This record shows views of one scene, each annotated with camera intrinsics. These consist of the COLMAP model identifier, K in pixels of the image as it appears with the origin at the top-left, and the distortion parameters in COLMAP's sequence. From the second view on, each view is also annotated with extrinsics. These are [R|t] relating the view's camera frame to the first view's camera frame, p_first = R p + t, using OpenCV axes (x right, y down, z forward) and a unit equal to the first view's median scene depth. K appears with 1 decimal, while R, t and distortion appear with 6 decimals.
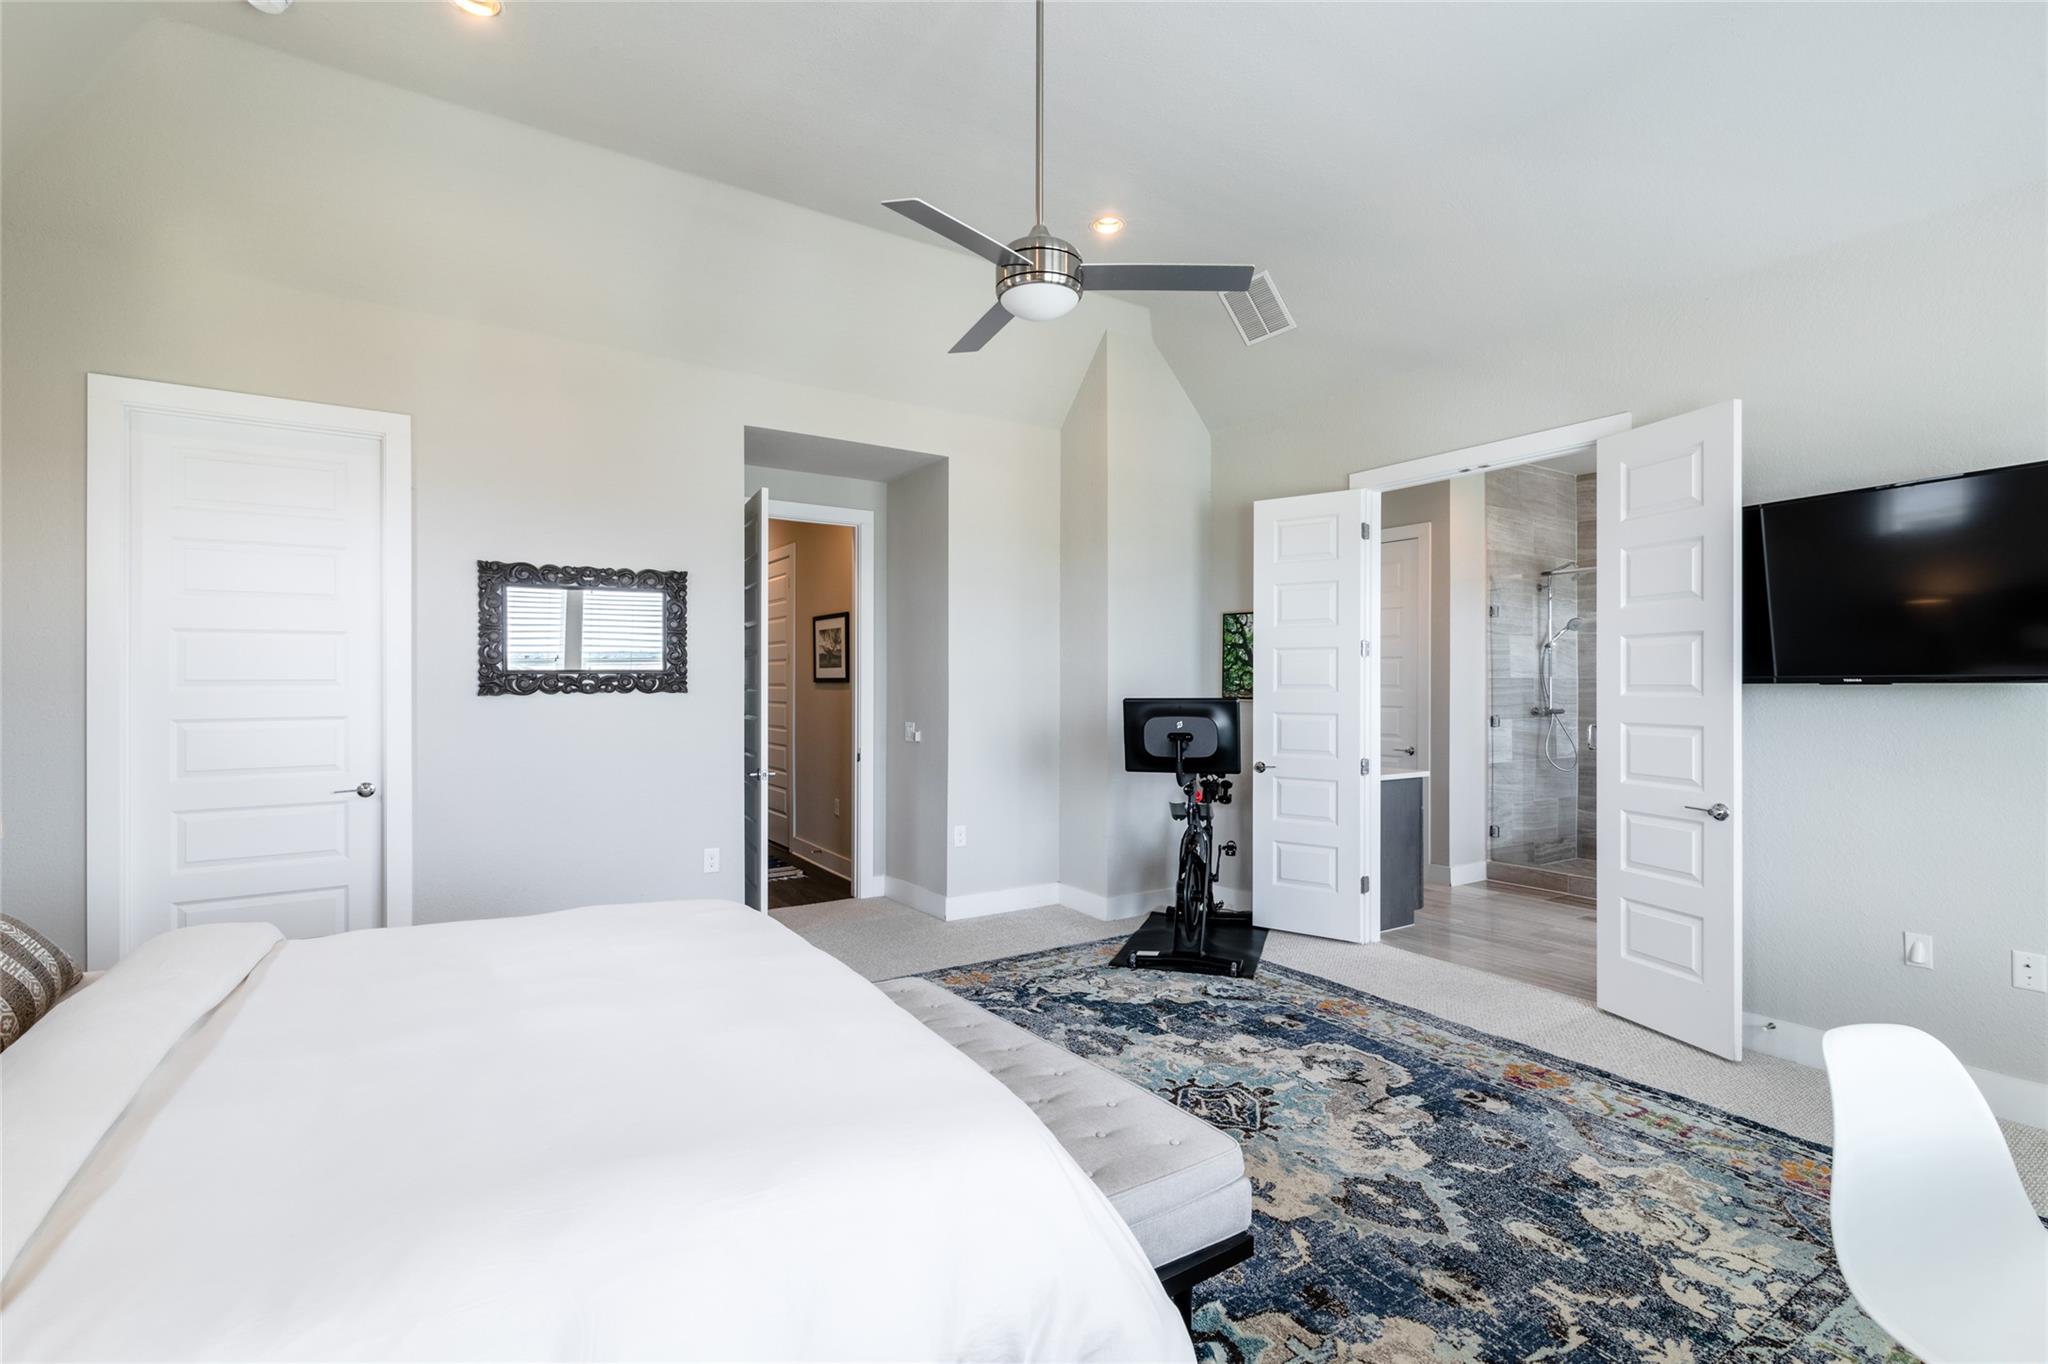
lens RADIAL K [[956.5, 0, 1027.9], [0, 956.5, 678.8], [0, 0, 1]] dist [0.005547, -0.000136]
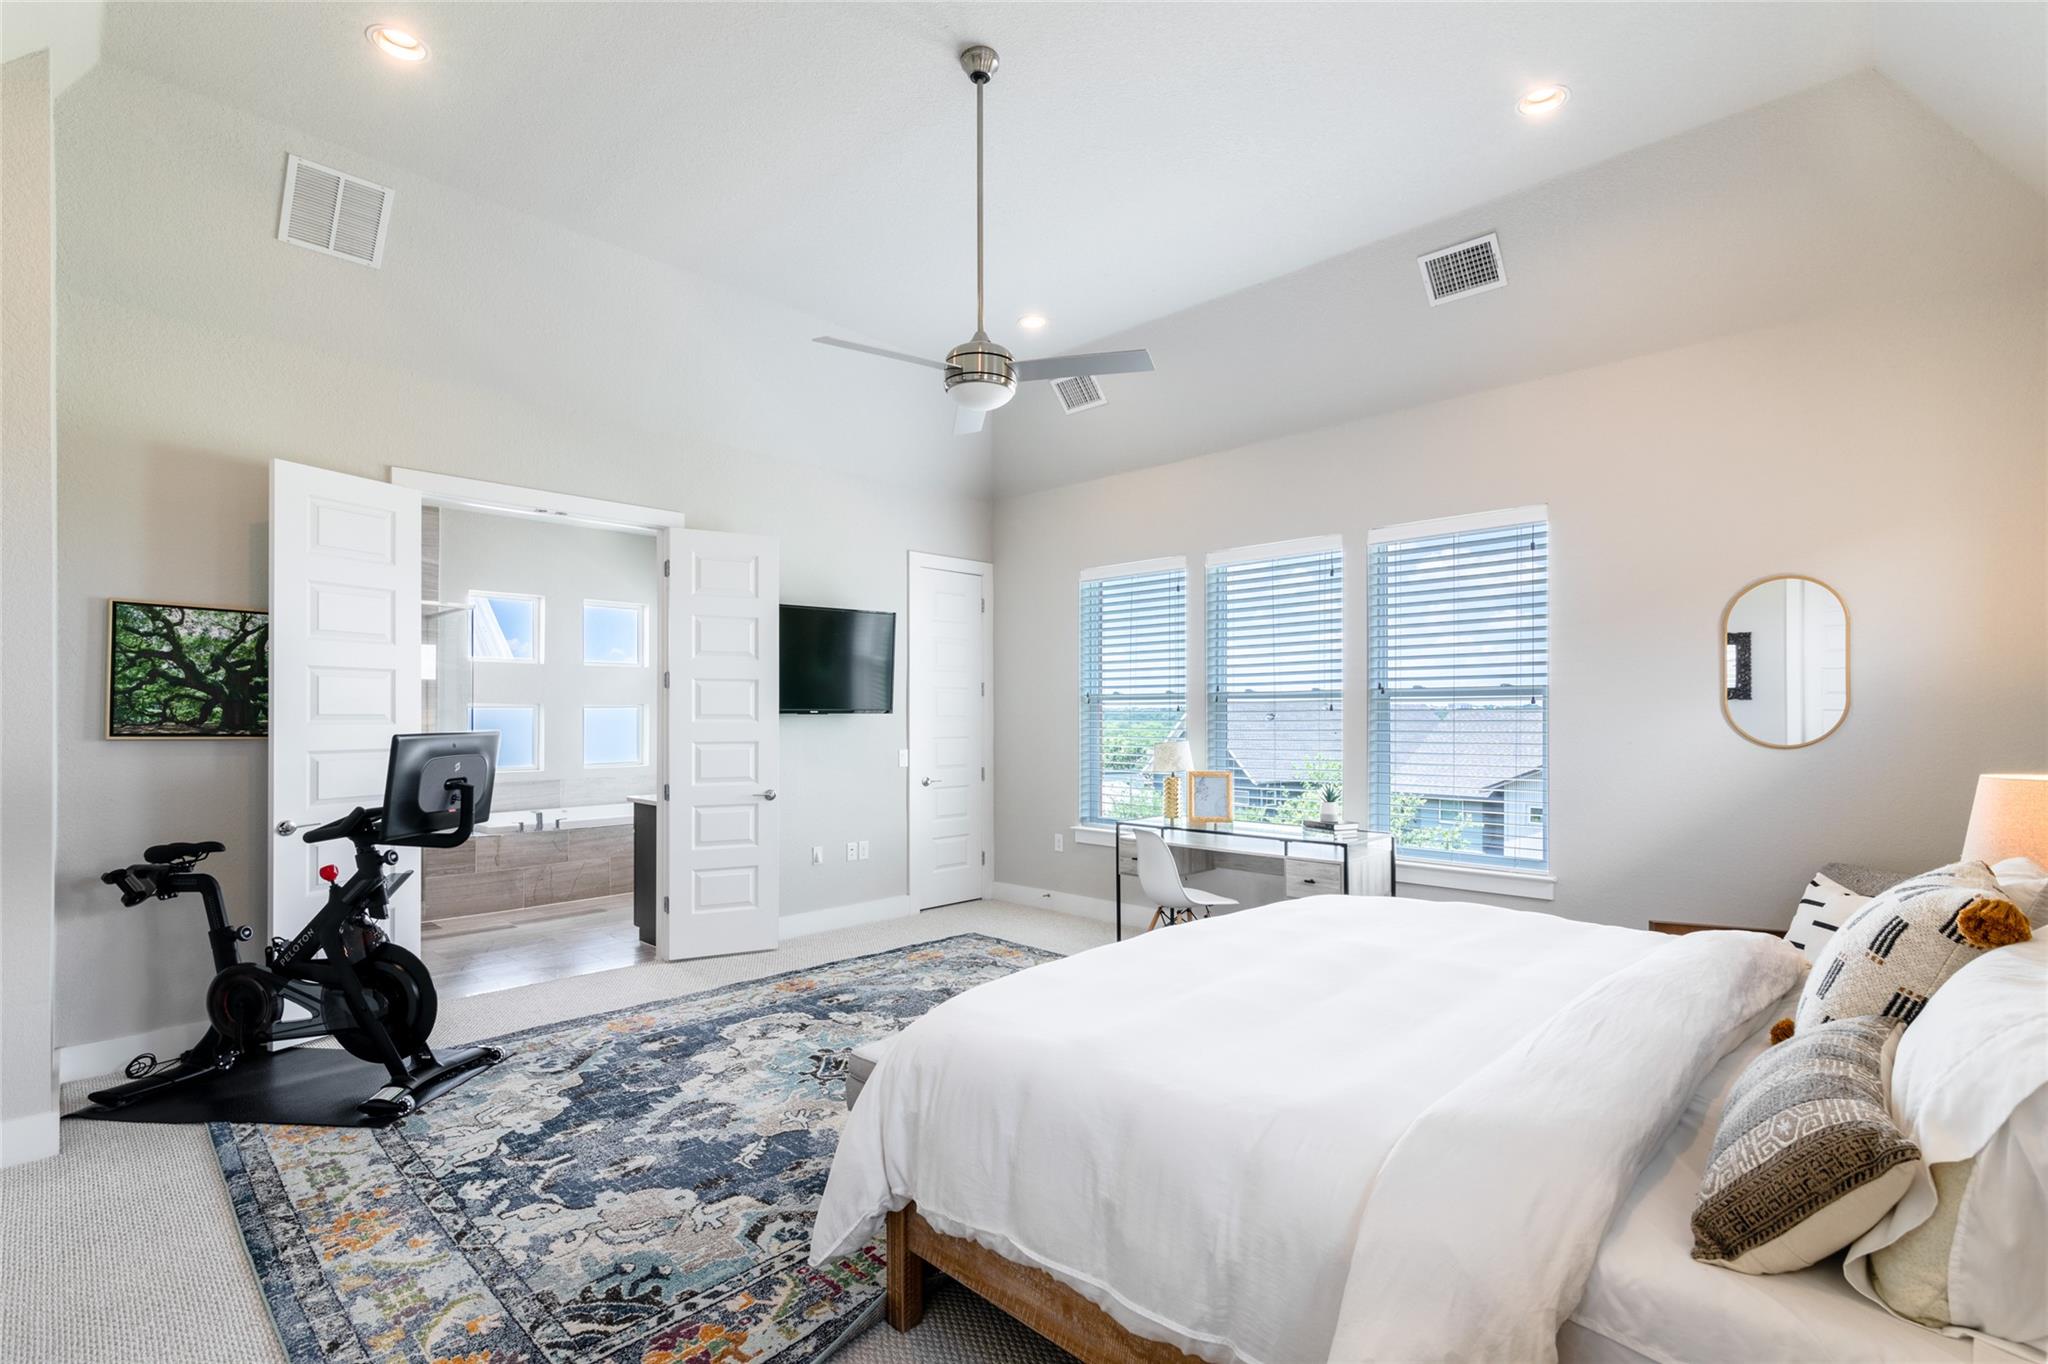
lens RADIAL K [[956.5, 0, 1026.8], [0, 956.5, 698.7], [0, 0, 1]] dist [0.005547, -0.000136]
pose [[-0.231063, 0.015335, 0.972818, -0.791852], [-0.005802, 0.999836, -0.017139, 0.004340], [-0.972921, -0.009604, -0.230937, 0.825025]]
